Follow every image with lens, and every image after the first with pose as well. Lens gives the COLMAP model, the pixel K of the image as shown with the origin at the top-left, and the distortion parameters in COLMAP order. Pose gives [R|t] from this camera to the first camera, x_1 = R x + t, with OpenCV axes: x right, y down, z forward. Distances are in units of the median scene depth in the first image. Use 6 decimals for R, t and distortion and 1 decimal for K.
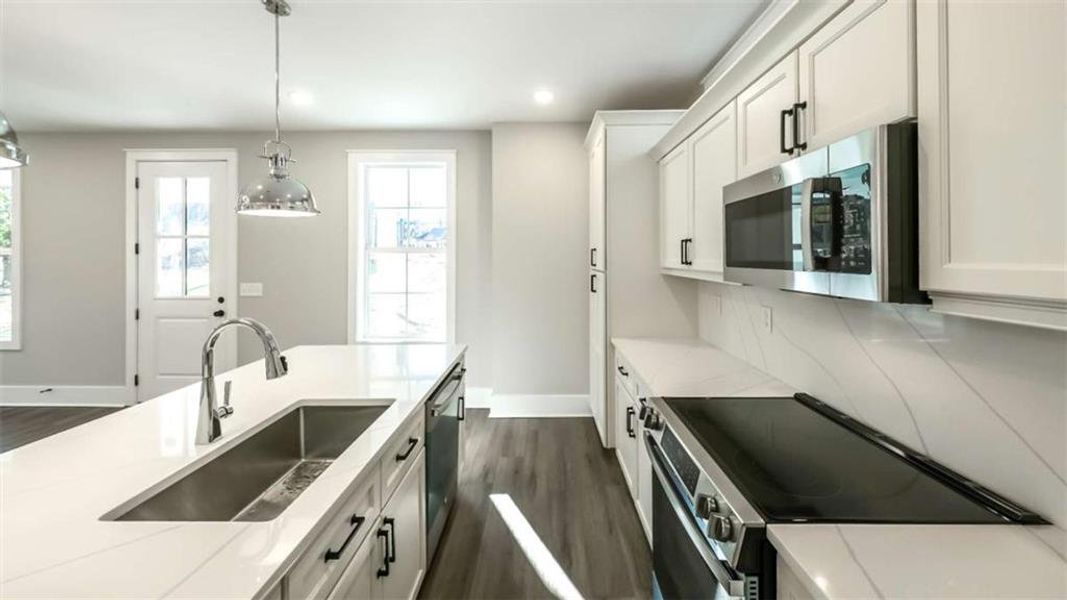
lens RADIAL K [[377.6, 0, 537.1], [0, 377.6, 254.2], [0, 0, 1]] dist [-0.004765, -0.000069]
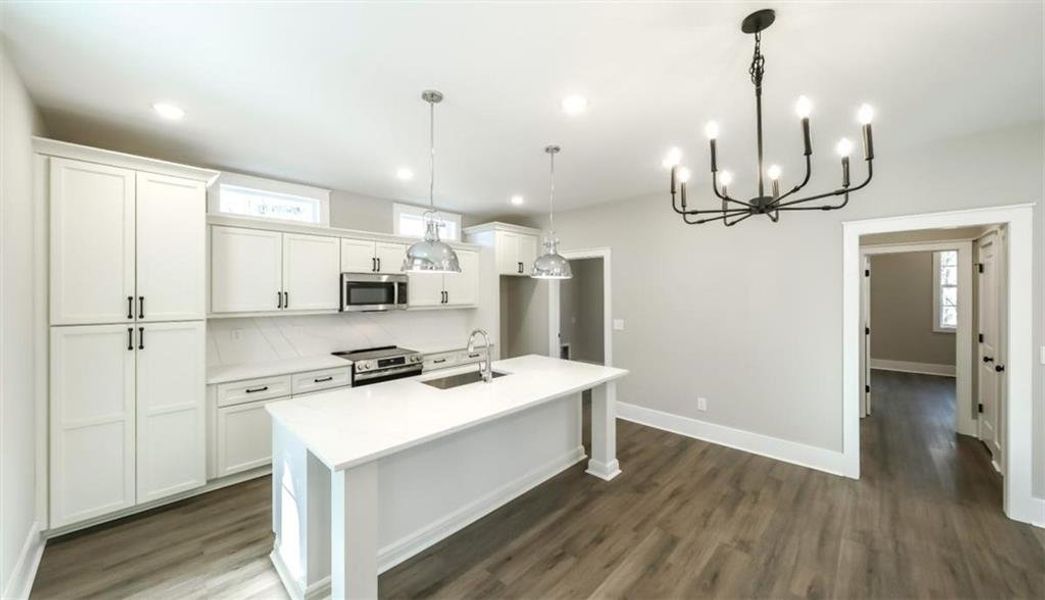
lens RADIAL K [[373.8, 0, 507.4], [0, 373.8, 289.1], [0, 0, 1]] dist [-0.007443, 0.000673]
pose [[-0.713492, 0.008915, 0.700607, -1.253352], [-0.001828, 0.999892, -0.014585, -0.026126], [-0.700661, -0.011687, -0.713398, 1.251281]]
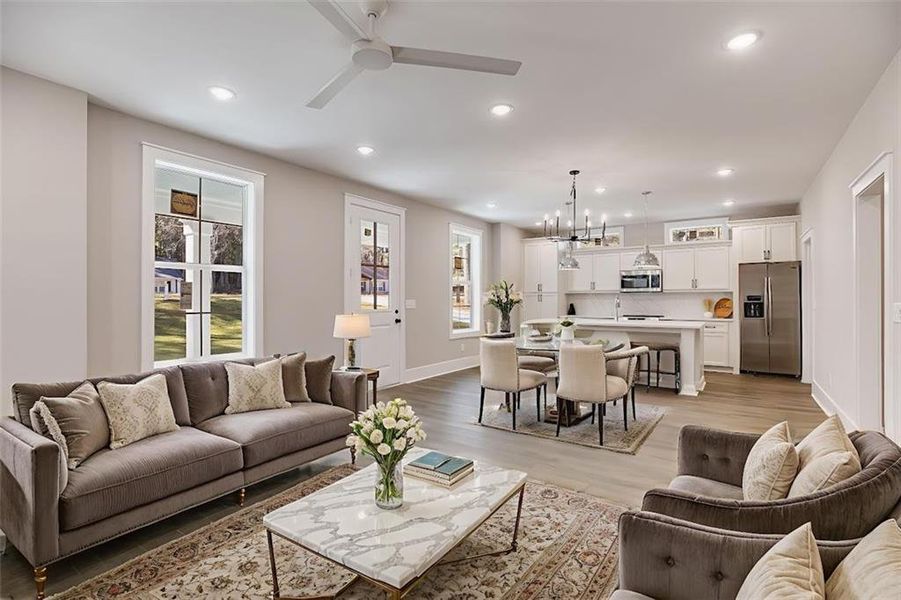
lens RADIAL K [[415.5, 0, 479.7], [0, 415.5, 299.6], [0, 0, 1]] dist [0.014949, 0.000033]
pose [[0.530760, 0.001333, 0.847521, -3.013573], [-0.005626, 0.999982, 0.001951, 0.106294], [-0.847503, -0.005804, 0.530758, -0.170962]]
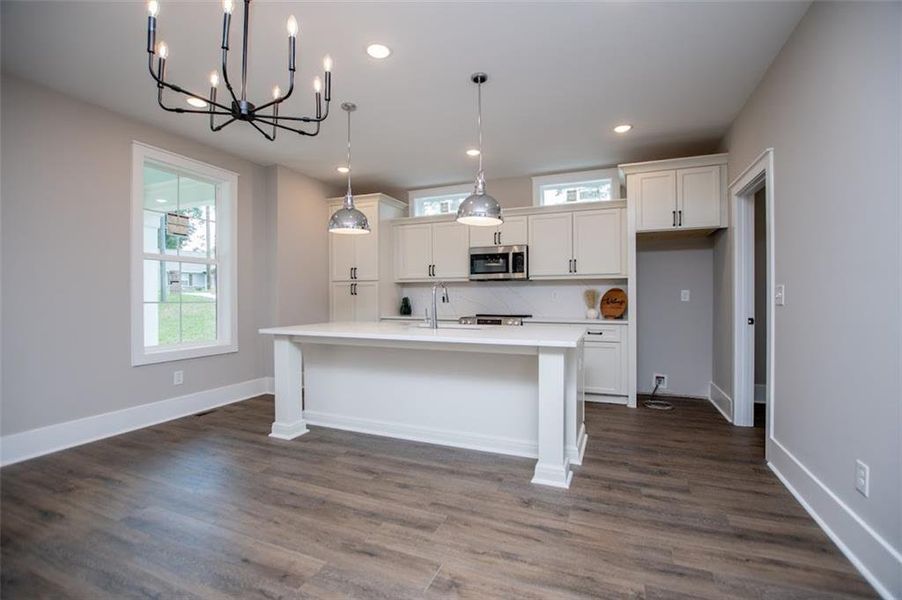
lens RADIAL K [[403.8, 0, 458.9], [0, 403.8, 297.2], [0, 0, 1]] dist [-0.026843, 0.005090]
pose [[0.374931, 0.002018, 0.927051, -1.612027], [-0.004745, 0.999989, -0.000258, 0.137103], [-0.927041, -0.004302, 0.374936, -0.098915]]
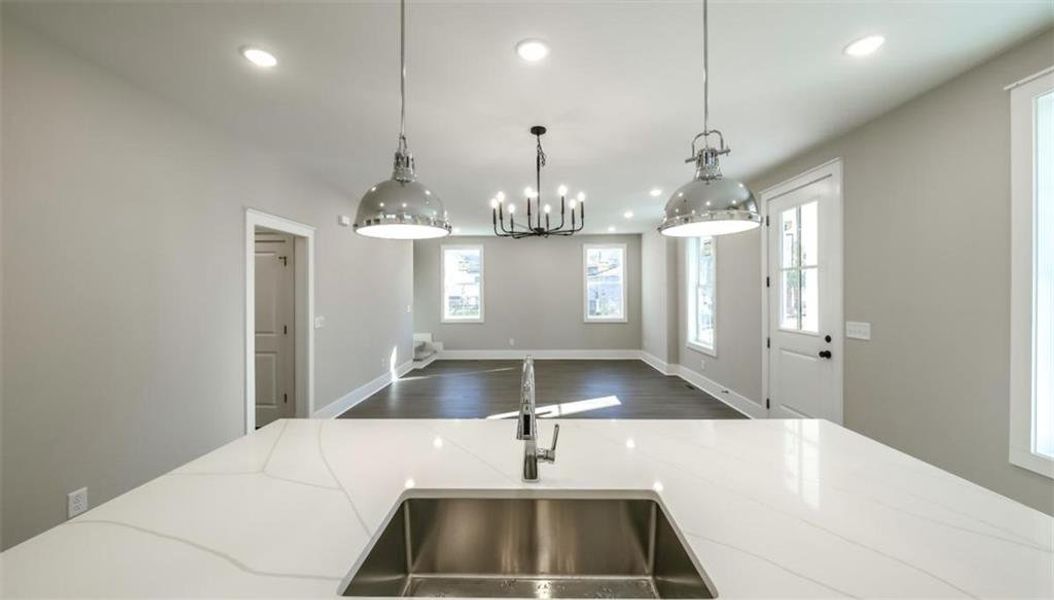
lens RADIAL K [[377.4, 0, 531.3], [0, 377.4, 293.6], [0, 0, 1]] dist [-0.002376, -0.000922]
pose [[-0.006414, 0.005171, -0.999966, 0.044907], [0.011038, 0.999926, 0.005100, 0.009361], [0.999919, -0.011005, -0.006471, 0.484309]]
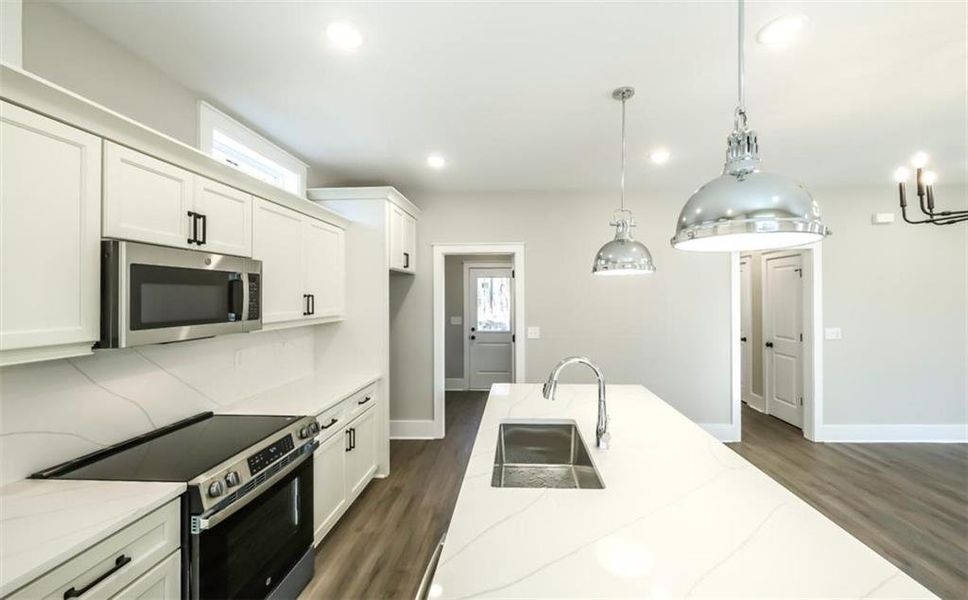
lens RADIAL K [[372.5, 0, 507.2], [0, 372.5, 296.2], [0, 0, 1]] dist [0.002660, 0.000413]
pose [[-0.999804, 0.007754, 0.018238, -0.260611], [0.007581, 0.999926, -0.009516, -0.021354], [-0.018310, -0.009376, -0.999788, 1.154347]]
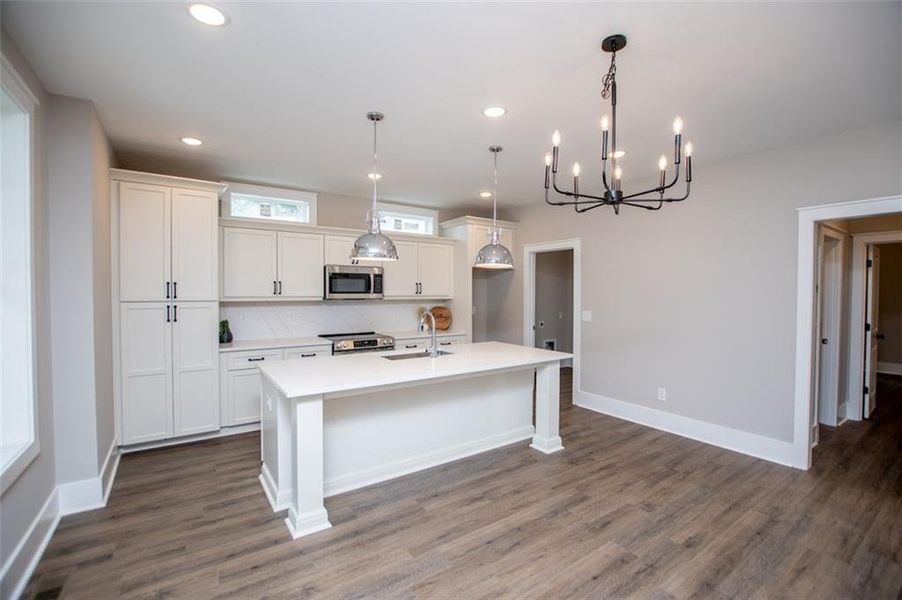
lens RADIAL K [[403.8, 0, 451.5], [0, 403.8, 297.6], [0, 0, 1]] dist [-0.026843, 0.005090]
pose [[-0.575429, -0.011608, 0.817770, -1.598635], [-0.006516, 0.999933, 0.009609, 0.017001], [-0.817826, 0.000200, -0.575465, 1.240915]]
